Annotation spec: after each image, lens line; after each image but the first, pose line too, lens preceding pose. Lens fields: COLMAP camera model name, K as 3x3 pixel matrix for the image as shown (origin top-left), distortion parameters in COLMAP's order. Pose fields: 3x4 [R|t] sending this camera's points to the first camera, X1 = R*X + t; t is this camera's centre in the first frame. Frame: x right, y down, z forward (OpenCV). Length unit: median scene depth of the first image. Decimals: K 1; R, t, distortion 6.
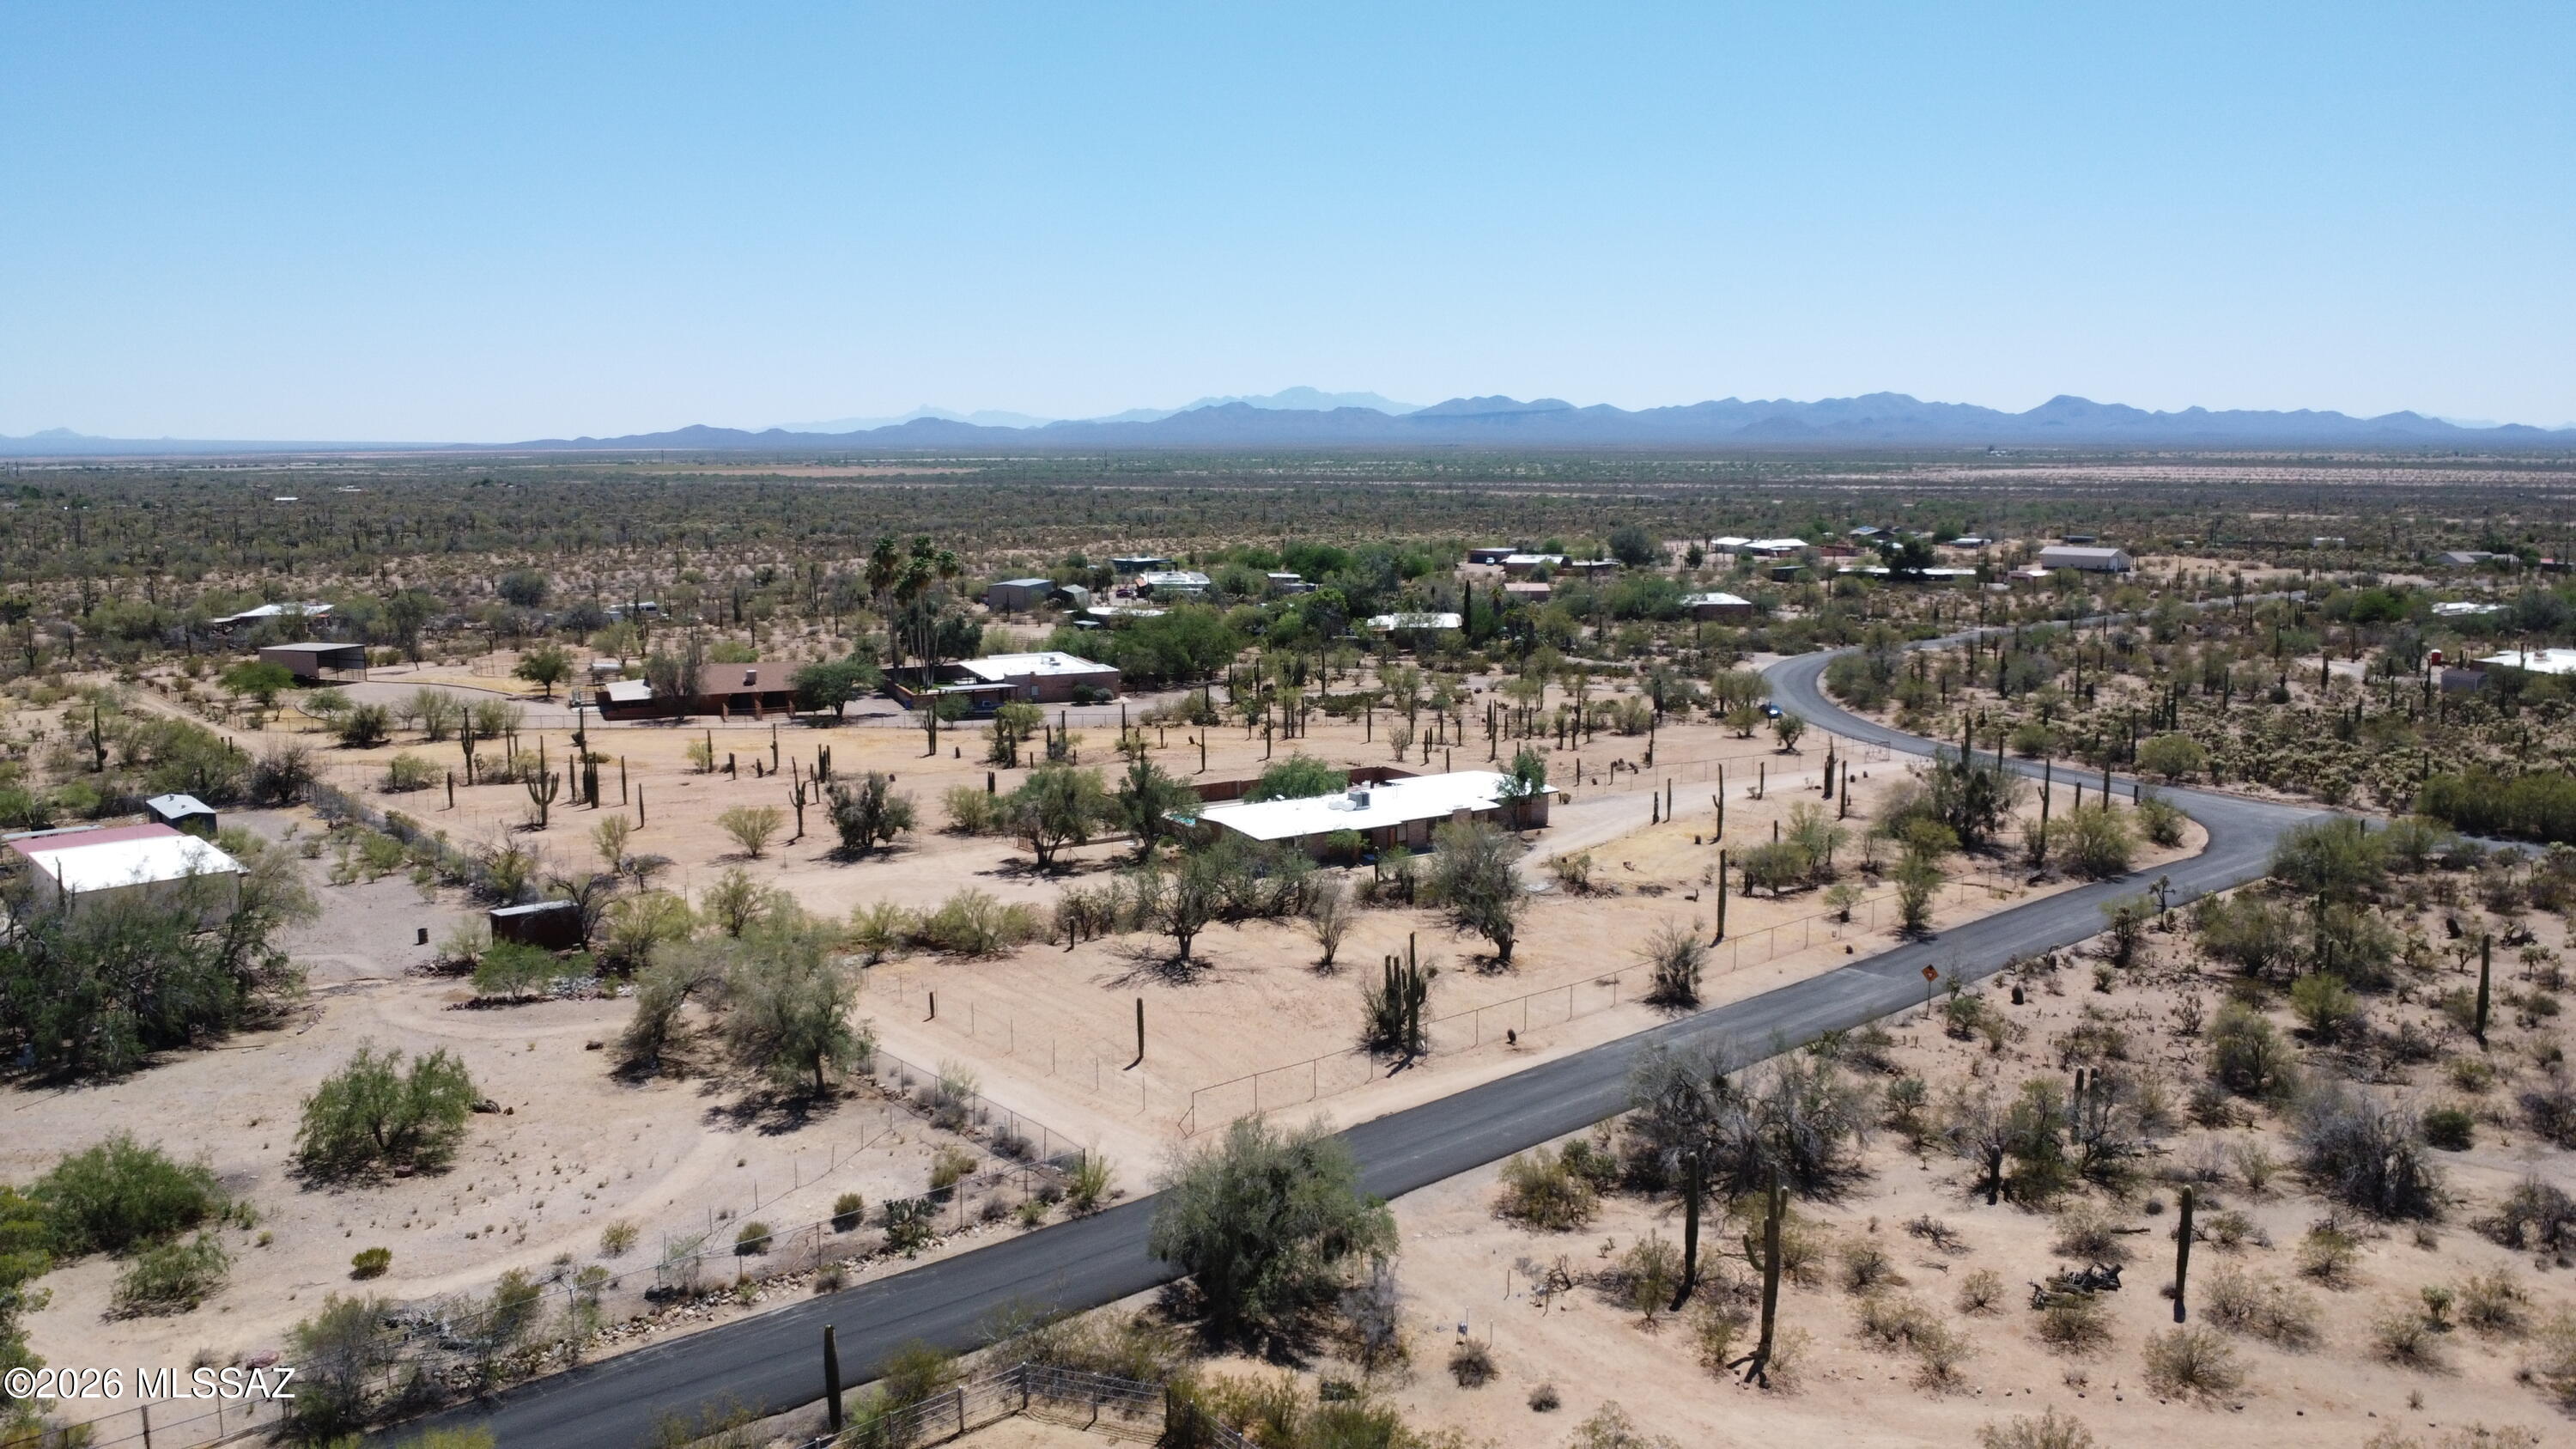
lens RADIAL K [[1870.4, 0, 1288.0], [0, 1870.4, 724.5], [0, 0, 1]] dist [-0.032604, -0.010308]
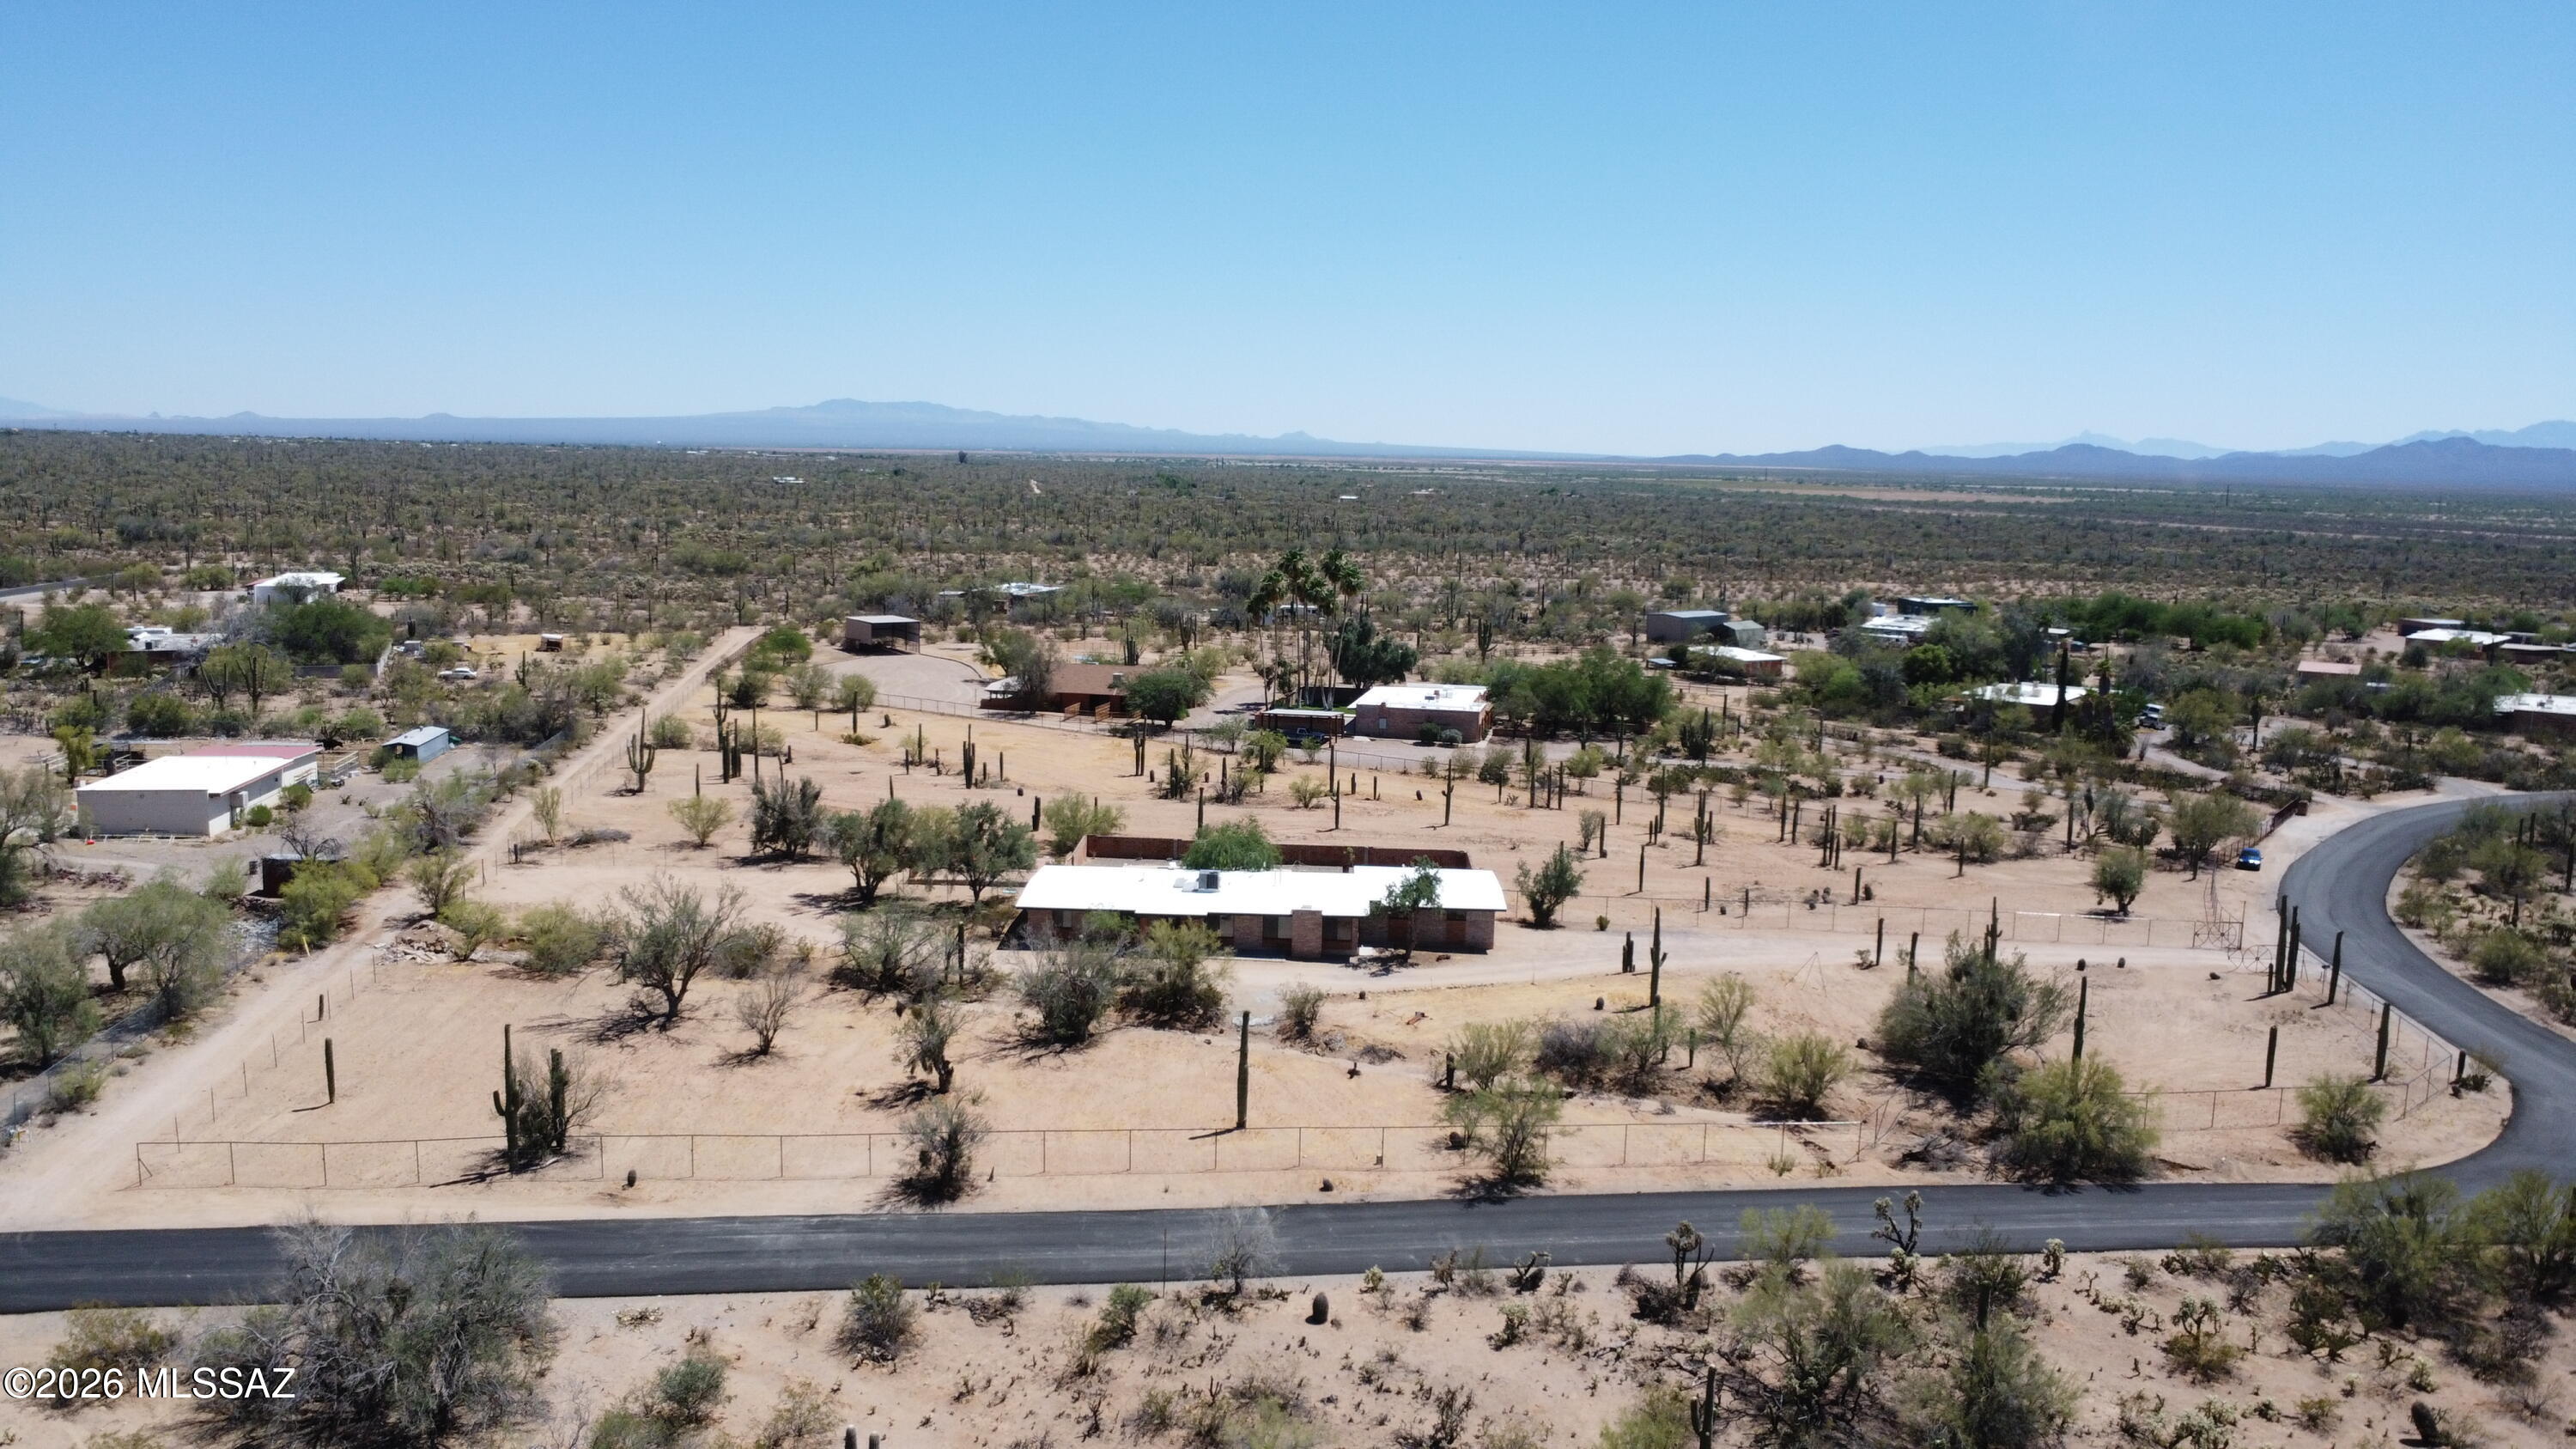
lens RADIAL K [[1870.4, 0, 1288.0], [0, 1870.4, 724.5], [0, 0, 1]] dist [-0.032604, -0.010308]
pose [[0.833716, 0.102784, -0.542544, 0.490997], [-0.108646, 0.993852, 0.021329, -0.048205], [0.541400, 0.041162, 0.839757, 0.300802]]
